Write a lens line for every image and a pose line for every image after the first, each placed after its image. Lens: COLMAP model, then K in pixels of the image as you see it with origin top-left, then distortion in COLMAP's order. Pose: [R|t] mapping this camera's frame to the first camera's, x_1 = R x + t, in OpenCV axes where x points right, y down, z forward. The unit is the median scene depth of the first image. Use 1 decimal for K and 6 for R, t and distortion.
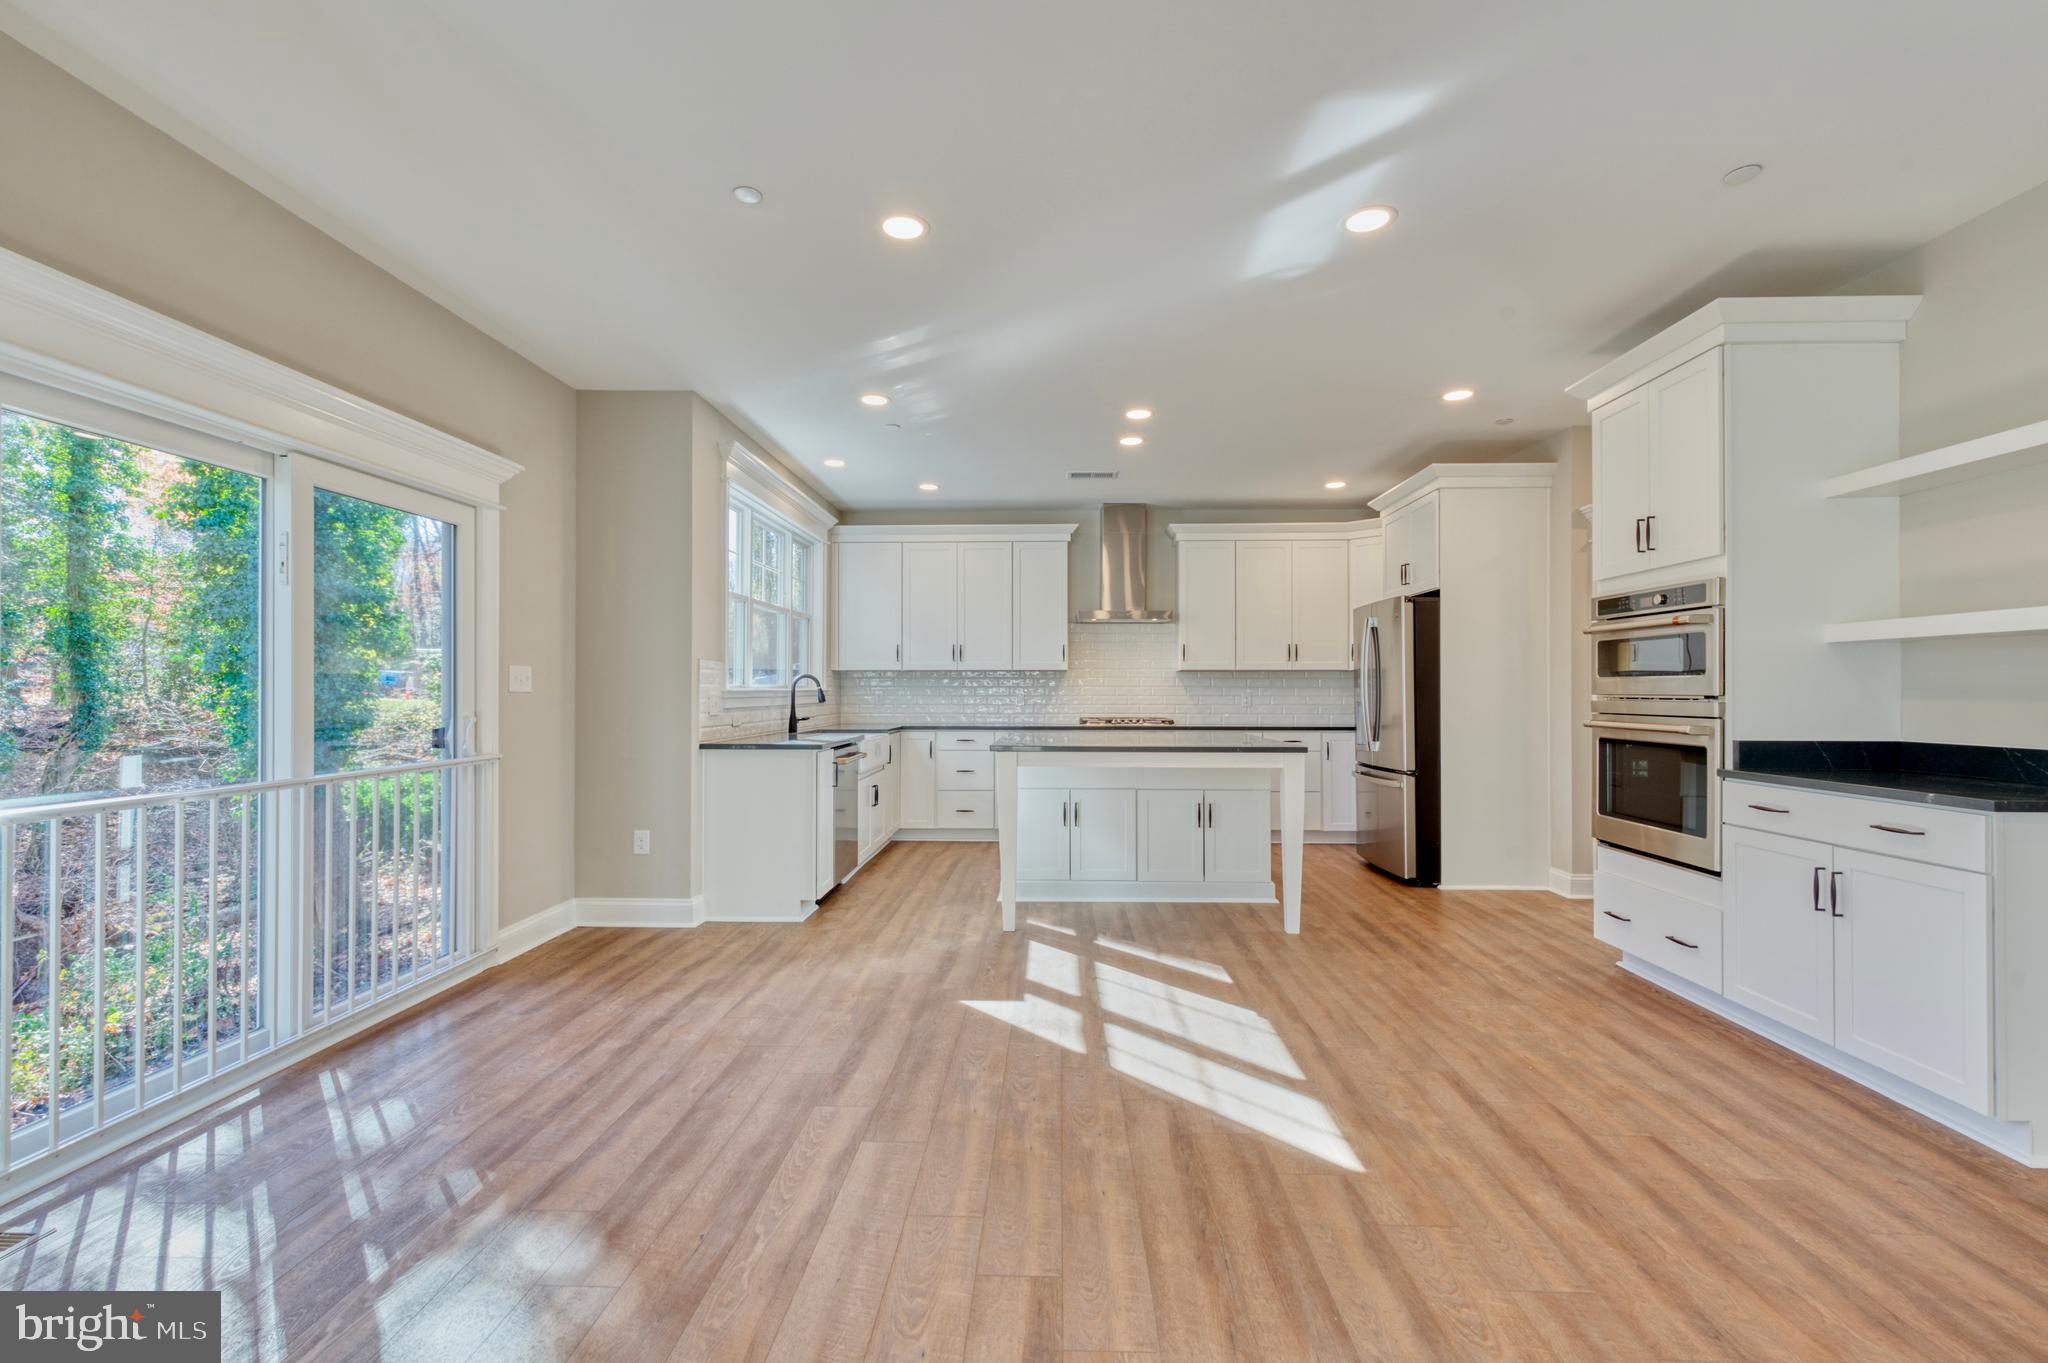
lens RADIAL K [[900.2, 0, 1024.0], [0, 900.2, 681.5], [0, 0, 1]] dist [0.002492, 0.000329]
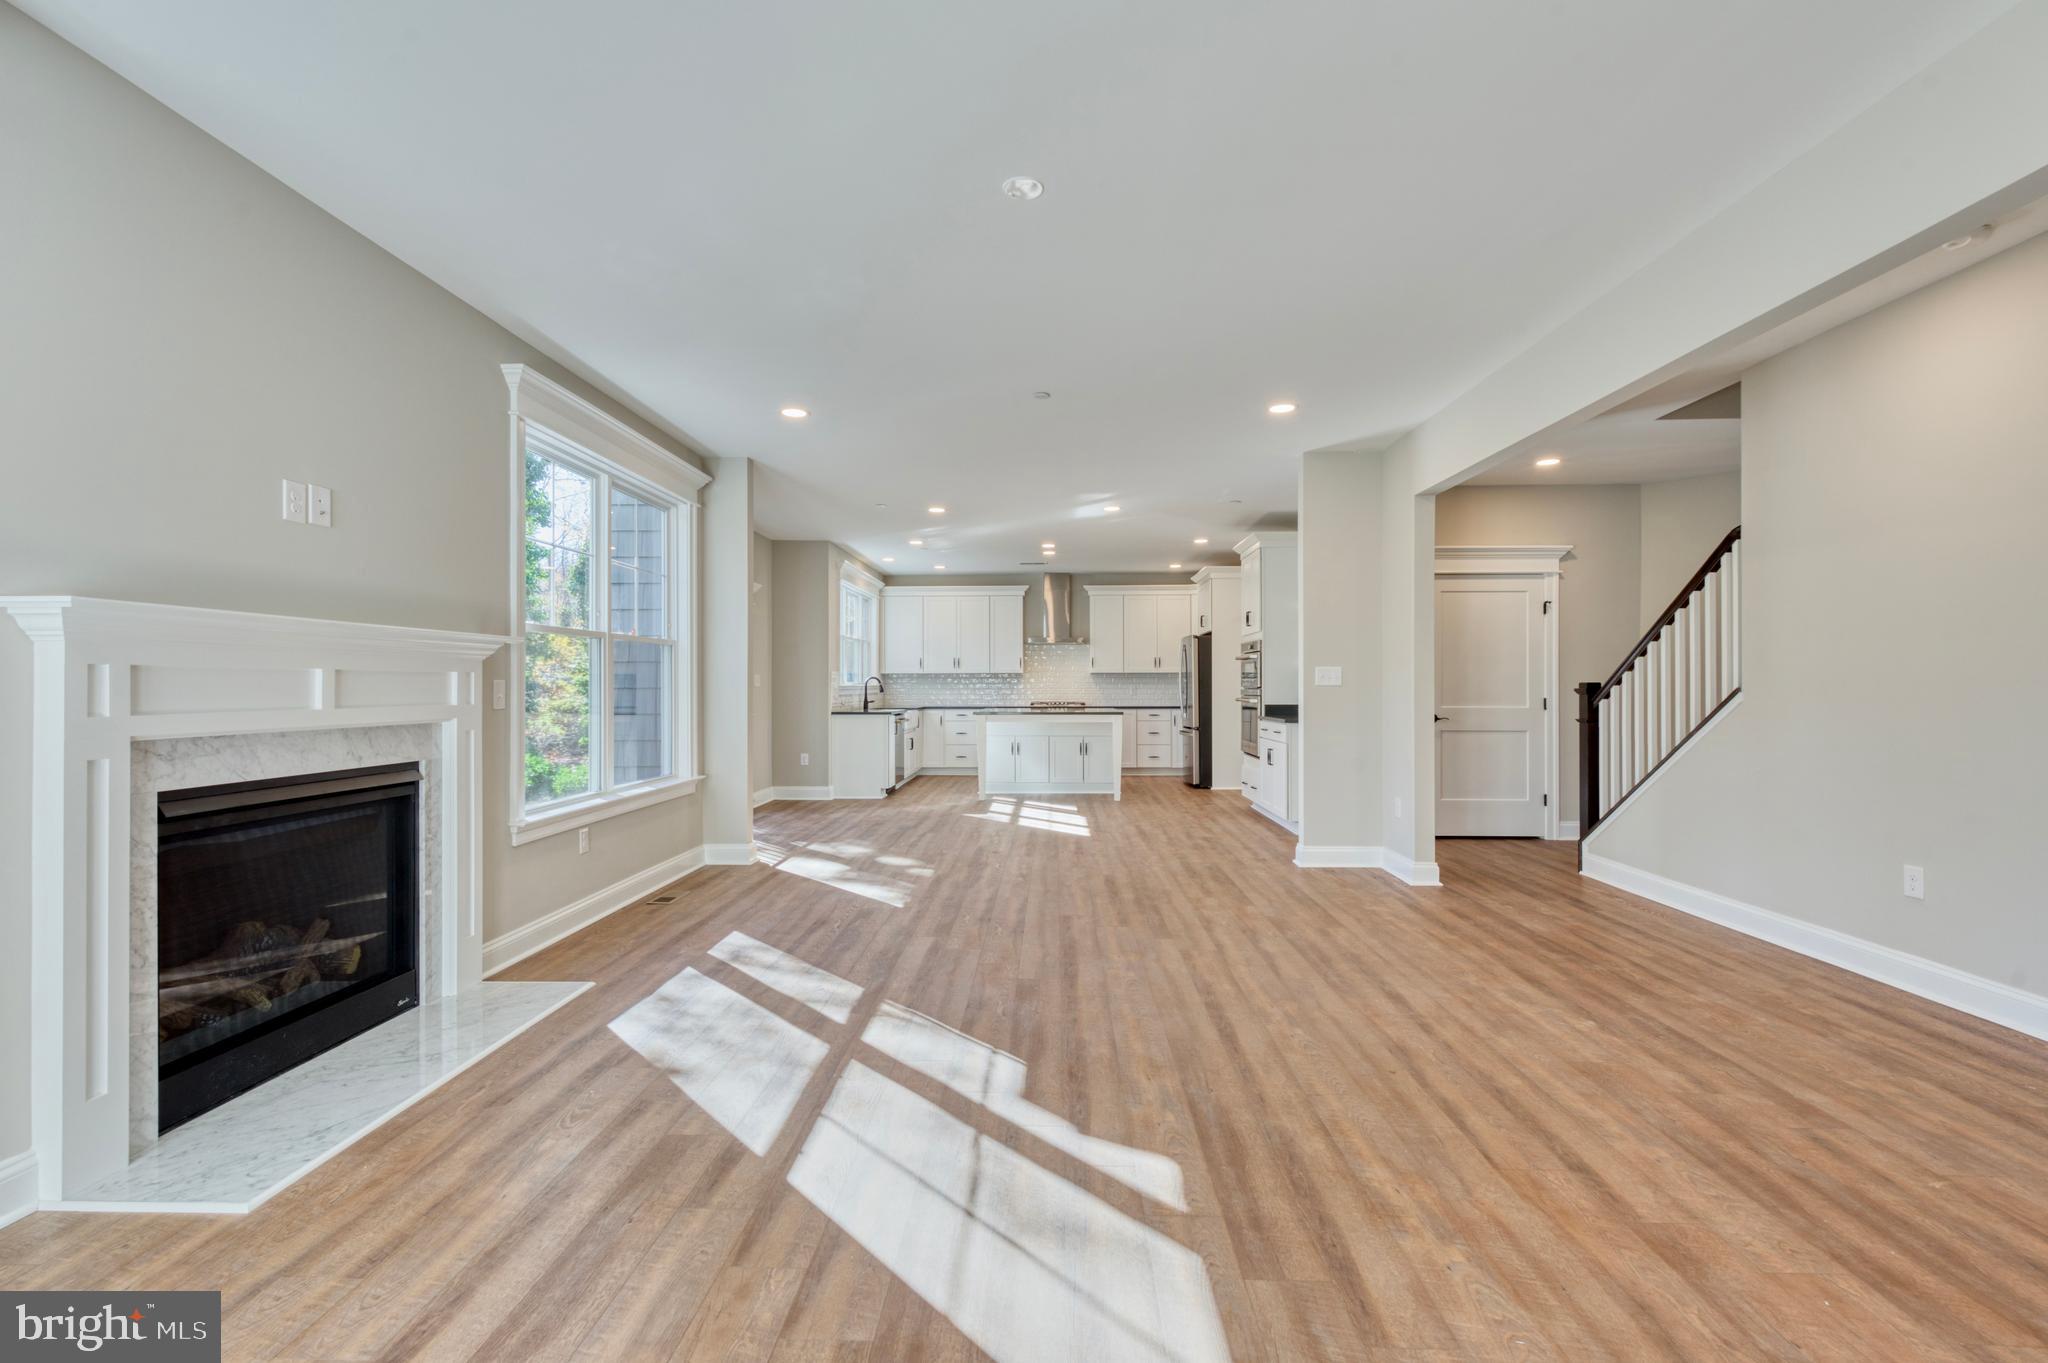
lens RADIAL K [[900.2, 0, 1024.0], [0, 900.2, 681.5], [0, 0, 1]] dist [0.002492, 0.000329]
pose [[0.999991, -0.002452, 0.003435, 0.062578], [0.002434, 0.999983, 0.005281, -0.008705], [-0.003448, -0.005272, 0.999980, -0.928037]]
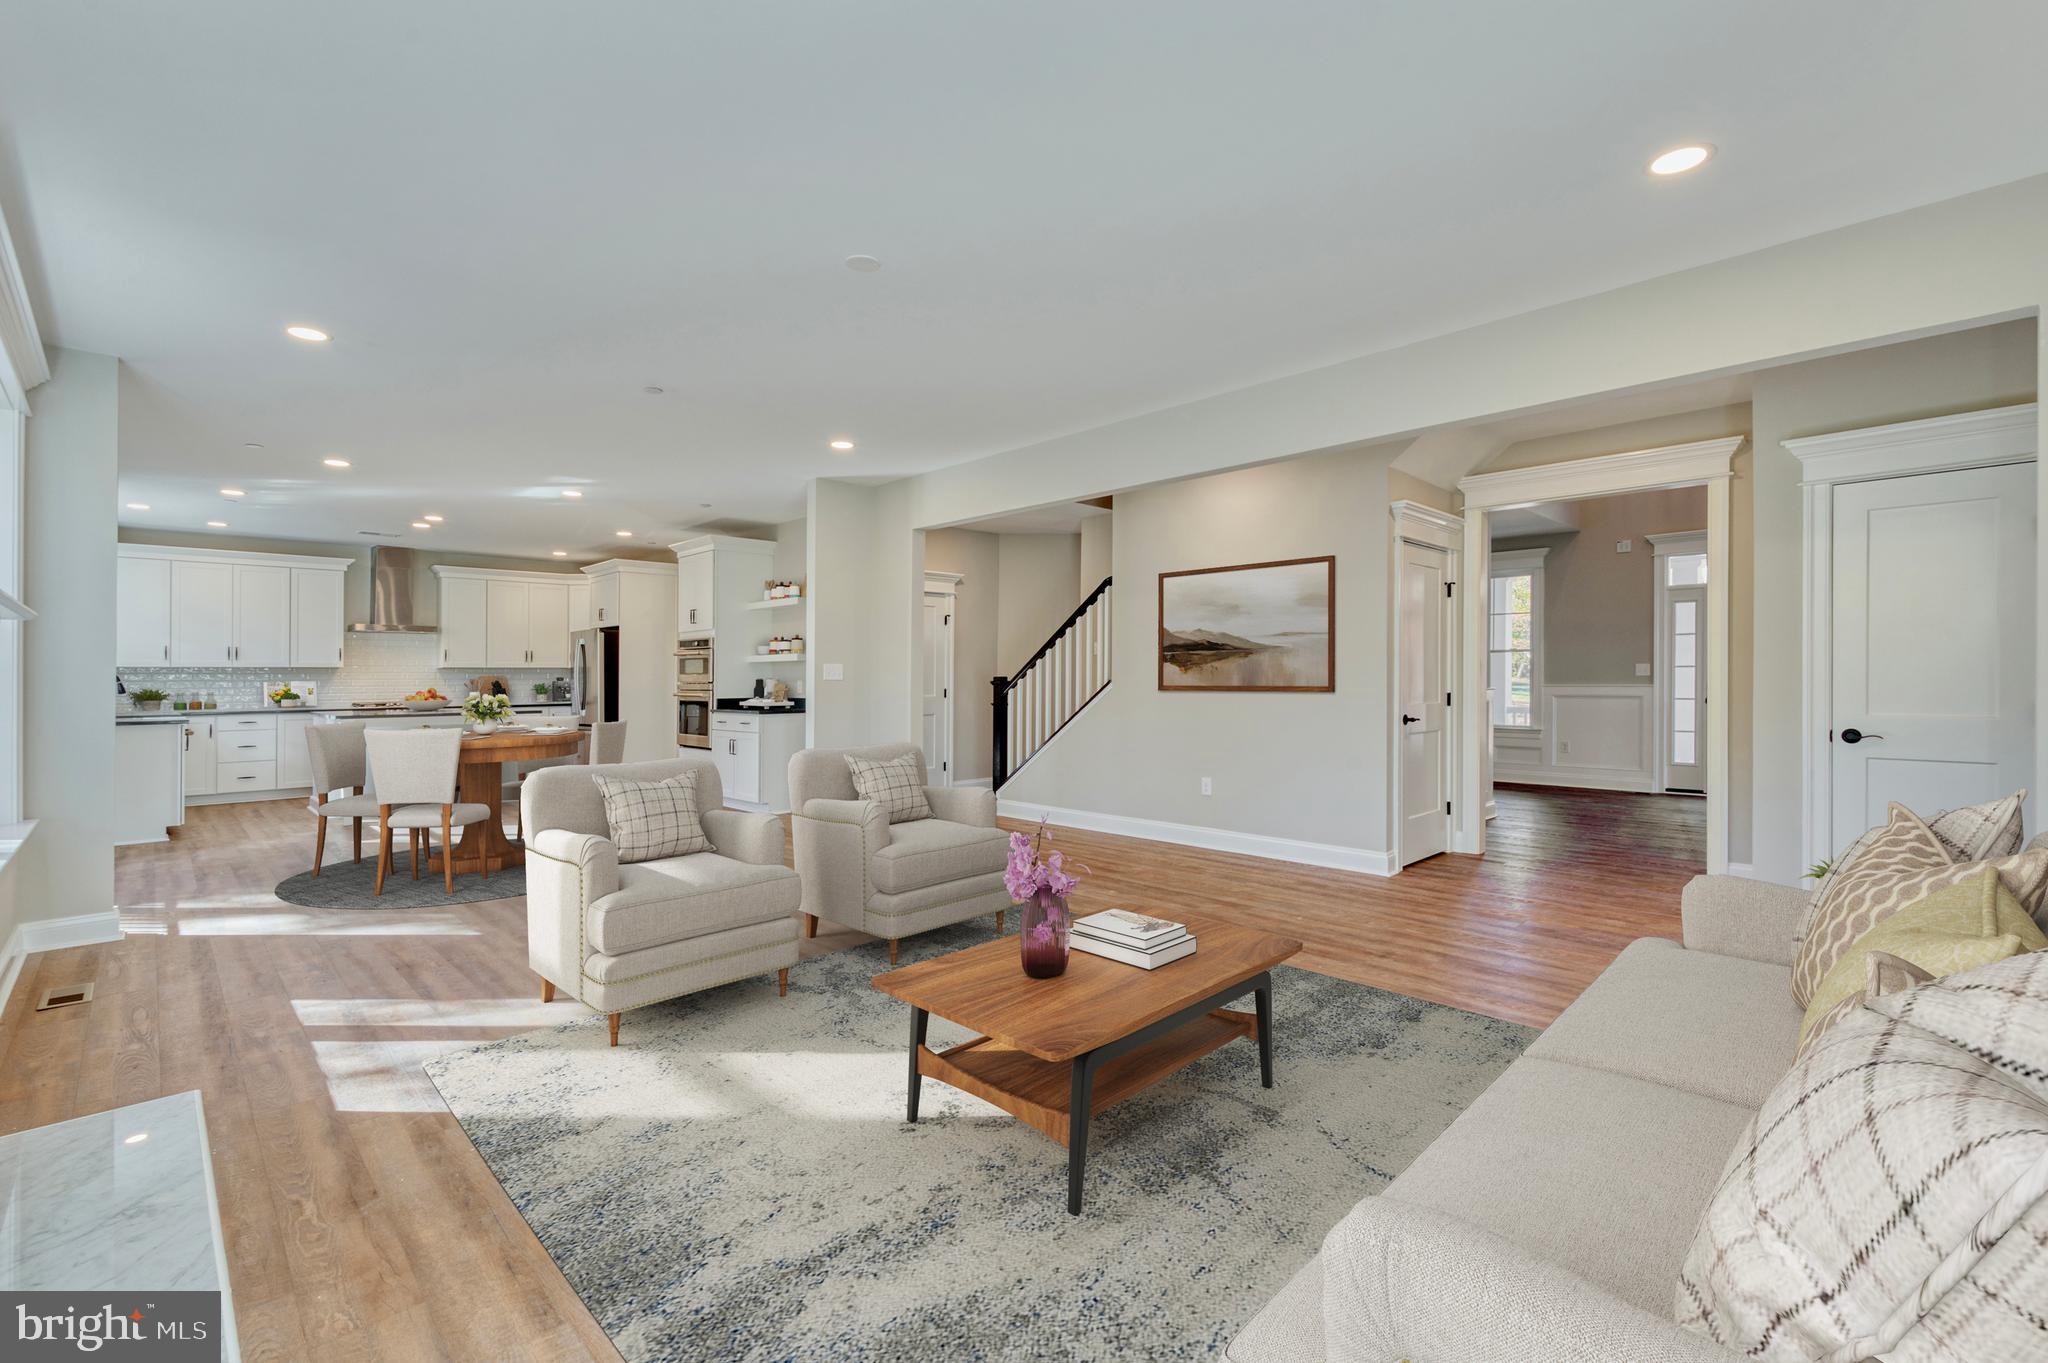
lens RADIAL K [[903.9, 0, 1031.5], [0, 903.9, 659.2], [0, 0, 1]] dist [0.005214, 0.000318]
pose [[0.688662, 0.009973, 0.725014, -0.311832], [0.000644, 0.999897, -0.014366, -0.007314], [-0.725082, 0.010360, 0.688584, -0.923887]]
